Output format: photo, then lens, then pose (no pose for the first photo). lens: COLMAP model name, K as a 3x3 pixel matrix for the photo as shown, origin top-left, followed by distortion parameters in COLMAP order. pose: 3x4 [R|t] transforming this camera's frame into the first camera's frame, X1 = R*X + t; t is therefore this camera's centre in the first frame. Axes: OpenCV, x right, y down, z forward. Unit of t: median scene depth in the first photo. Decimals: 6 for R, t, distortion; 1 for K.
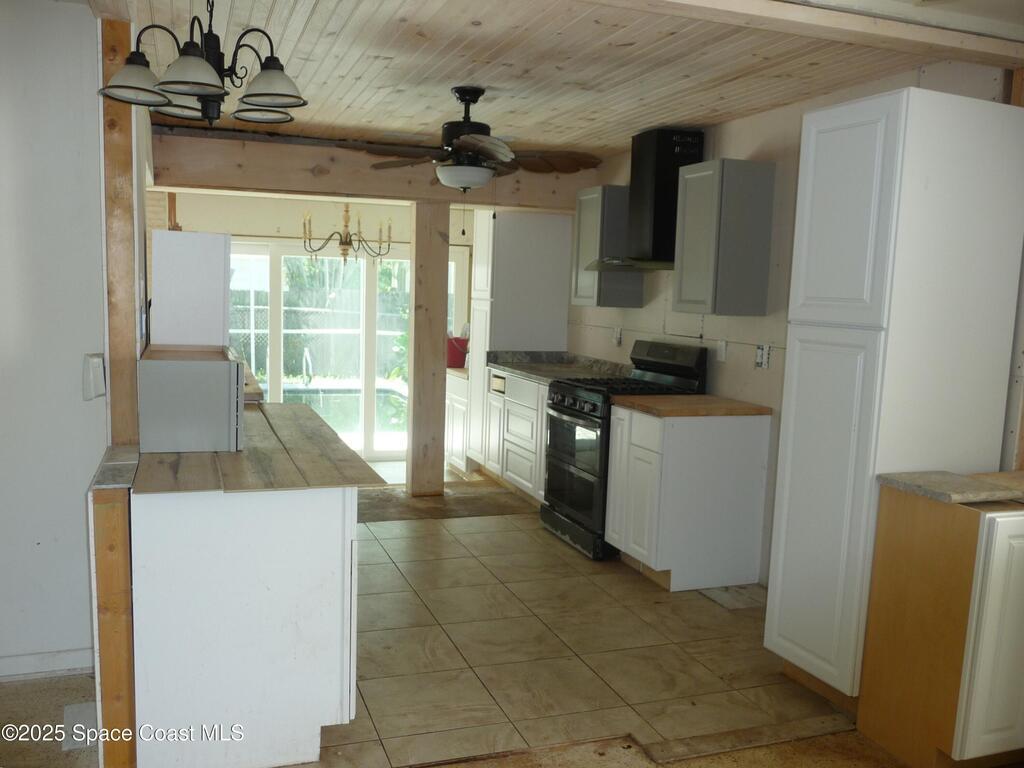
lens RADIAL K [[838.8, 0, 510.8], [0, 838.8, 414.9], [0, 0, 1]] dist [-0.049294, 0.056611]
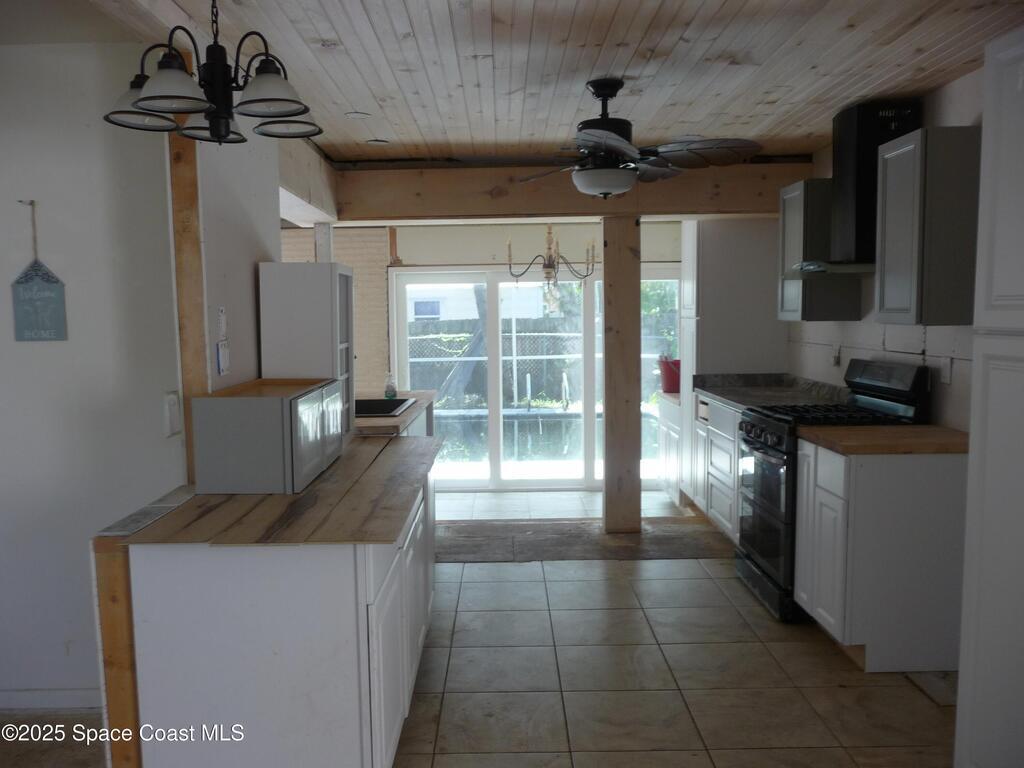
lens RADIAL K [[838.8, 0, 510.8], [0, 838.8, 414.9], [0, 0, 1]] dist [-0.049294, 0.056611]
pose [[0.945503, -0.006590, -0.325546, 0.099363], [-0.002256, 0.999639, -0.026786, -0.009773], [0.325605, 0.026061, 0.945147, 0.098966]]
